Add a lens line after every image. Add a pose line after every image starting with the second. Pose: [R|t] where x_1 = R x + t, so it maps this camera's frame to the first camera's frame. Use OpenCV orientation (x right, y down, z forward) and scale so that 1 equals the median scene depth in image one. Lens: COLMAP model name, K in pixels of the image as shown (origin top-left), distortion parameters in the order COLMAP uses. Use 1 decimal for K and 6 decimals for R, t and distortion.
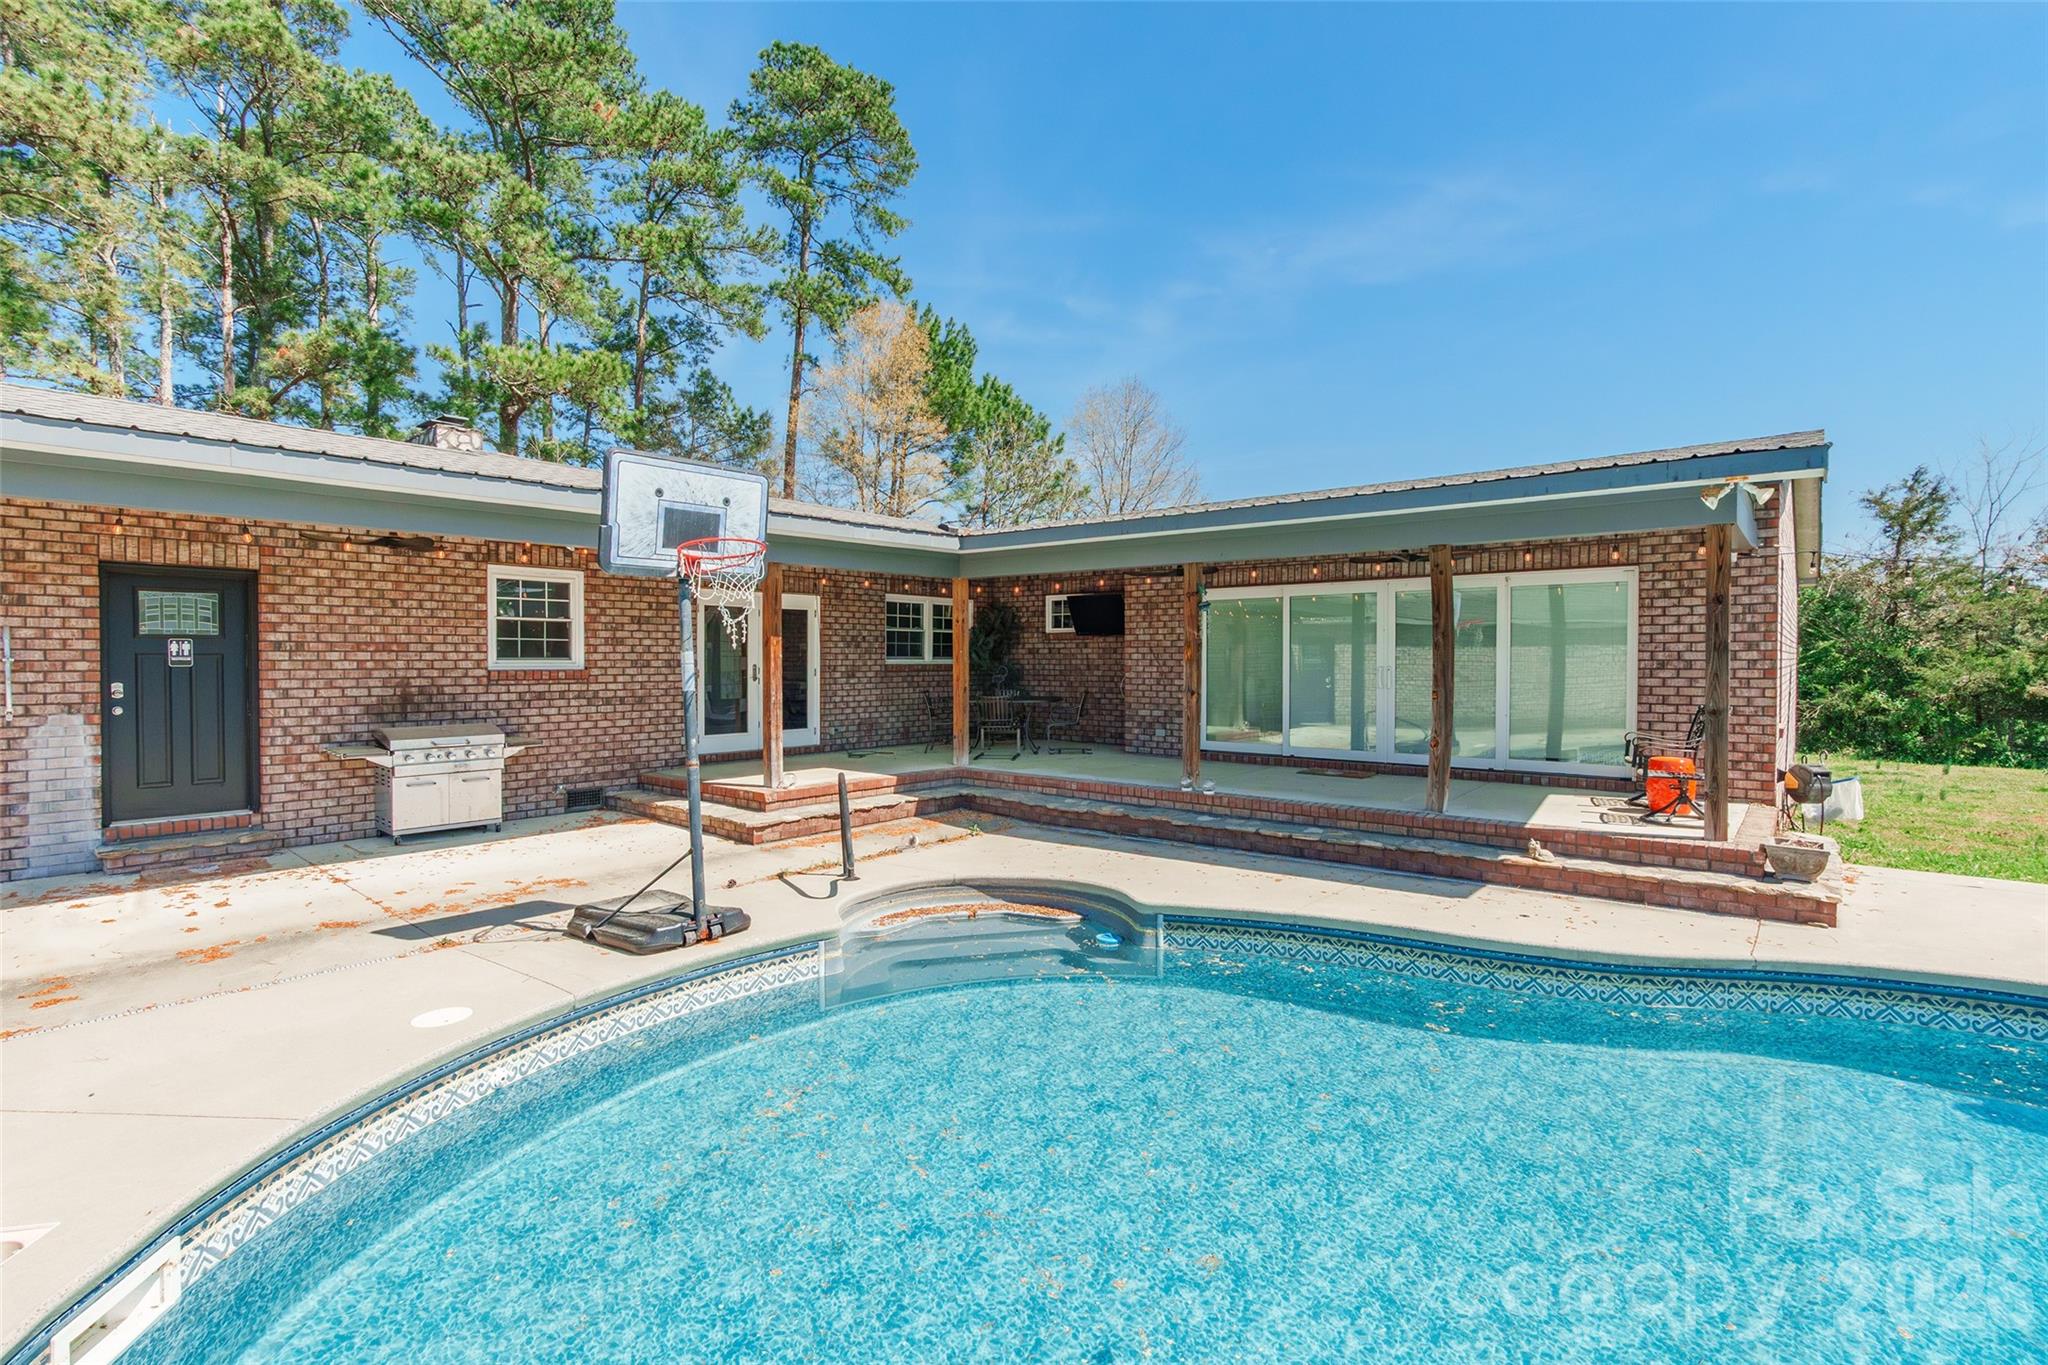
lens RADIAL K [[977.8, 0, 981.6], [0, 977.8, 677.5], [0, 0, 1]] dist [-0.003437, -0.001040]
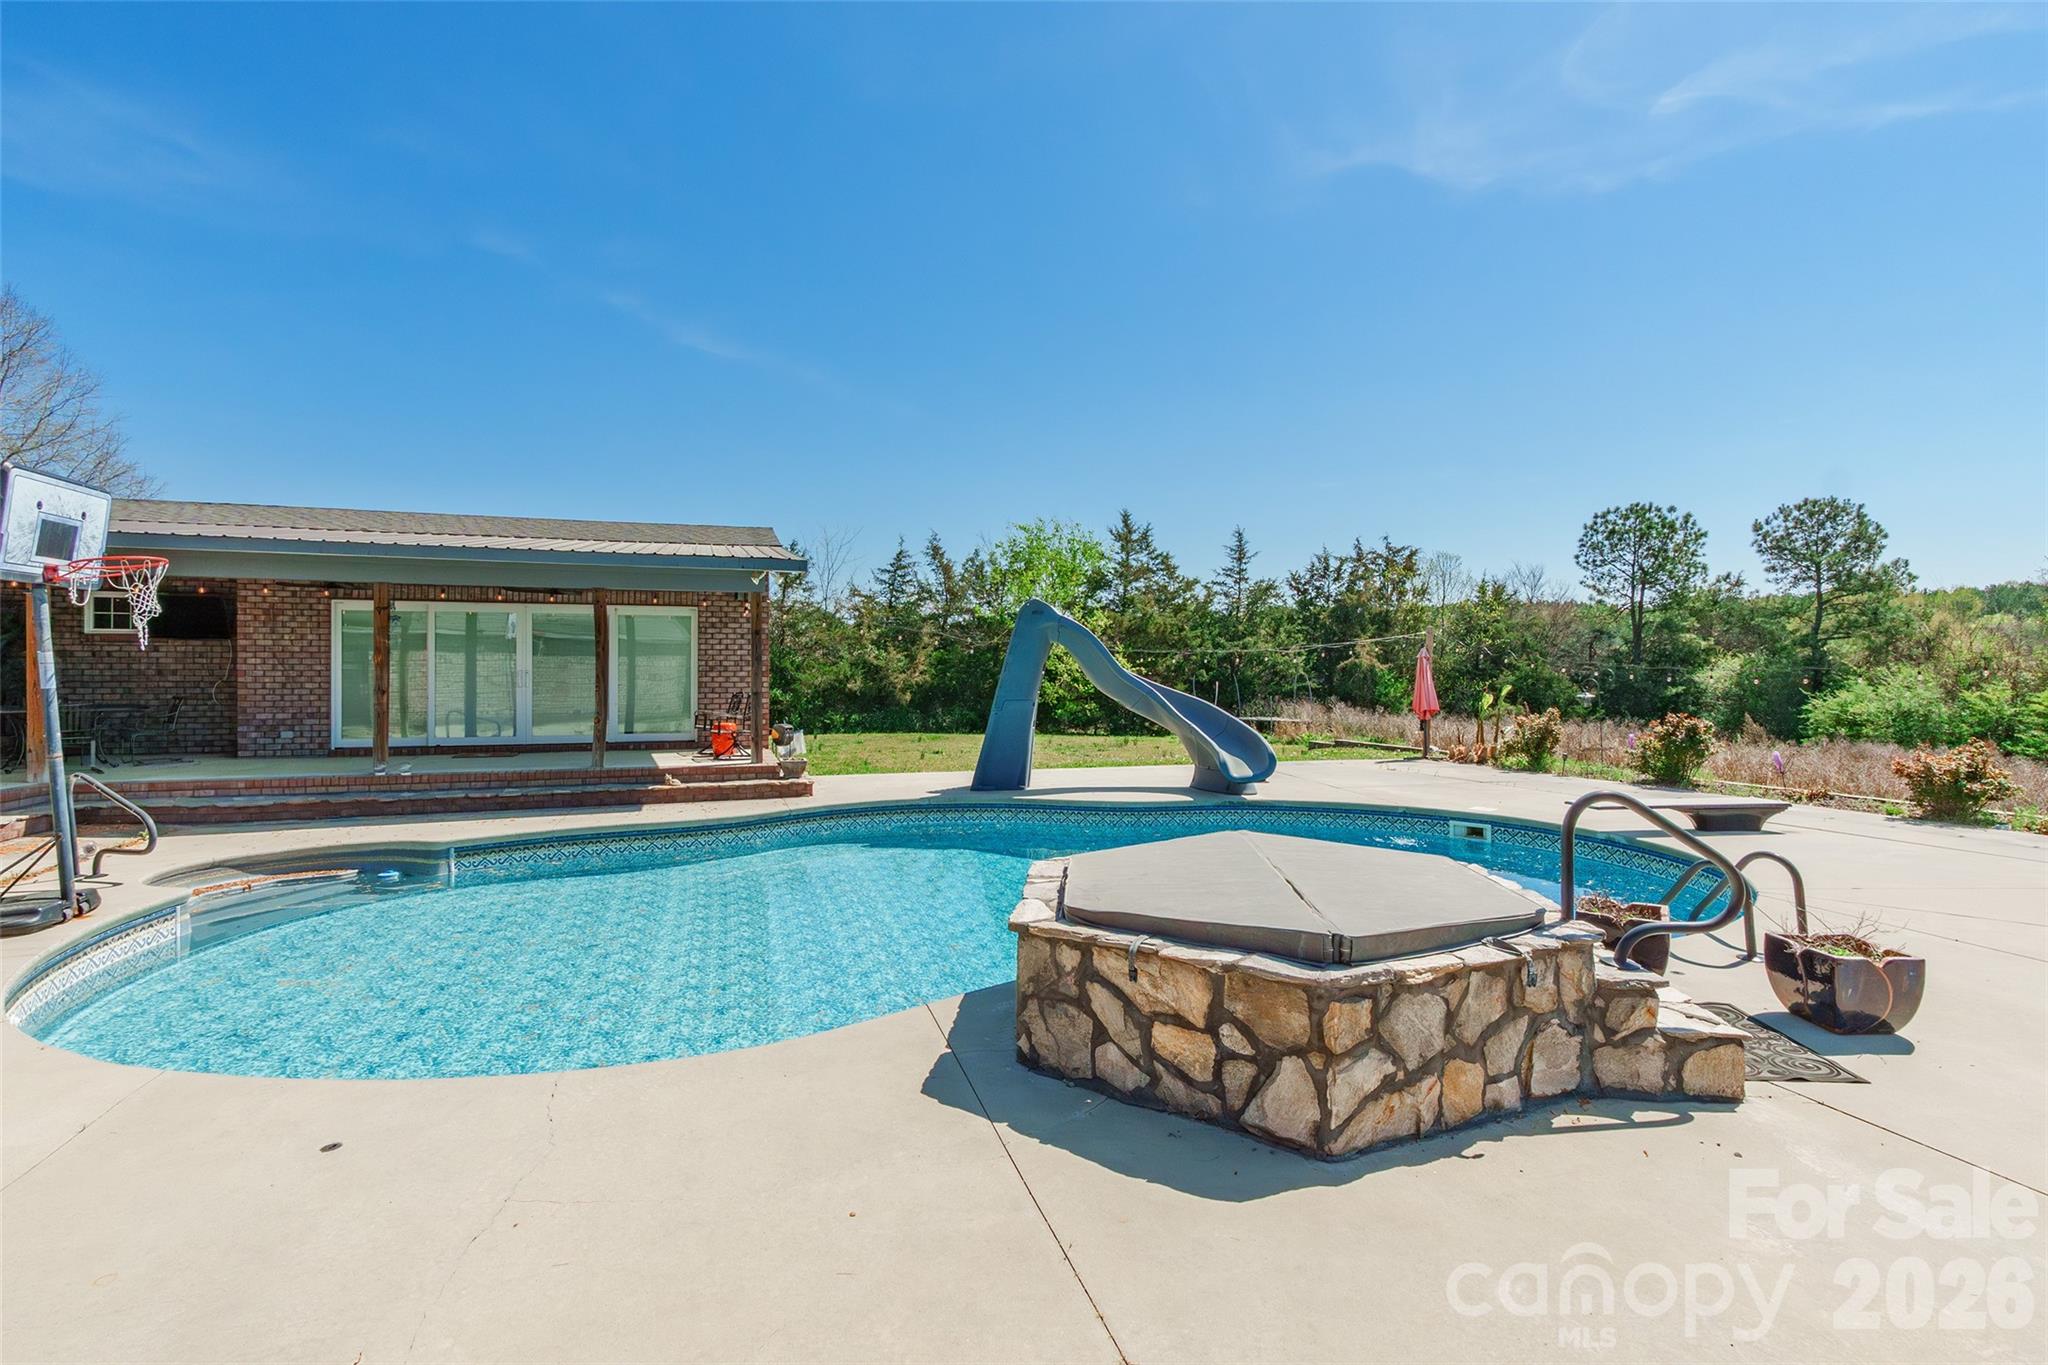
lens RADIAL K [[953.1, 0, 1024.0], [0, 953.1, 682.5], [0, 0, 1]] dist [-0.000809, -0.000215]
pose [[0.526192, -0.010117, 0.850306, -0.428396], [0.012753, 0.999911, 0.004005, 0.011349], [-0.850270, 0.008736, 0.526274, -0.316578]]
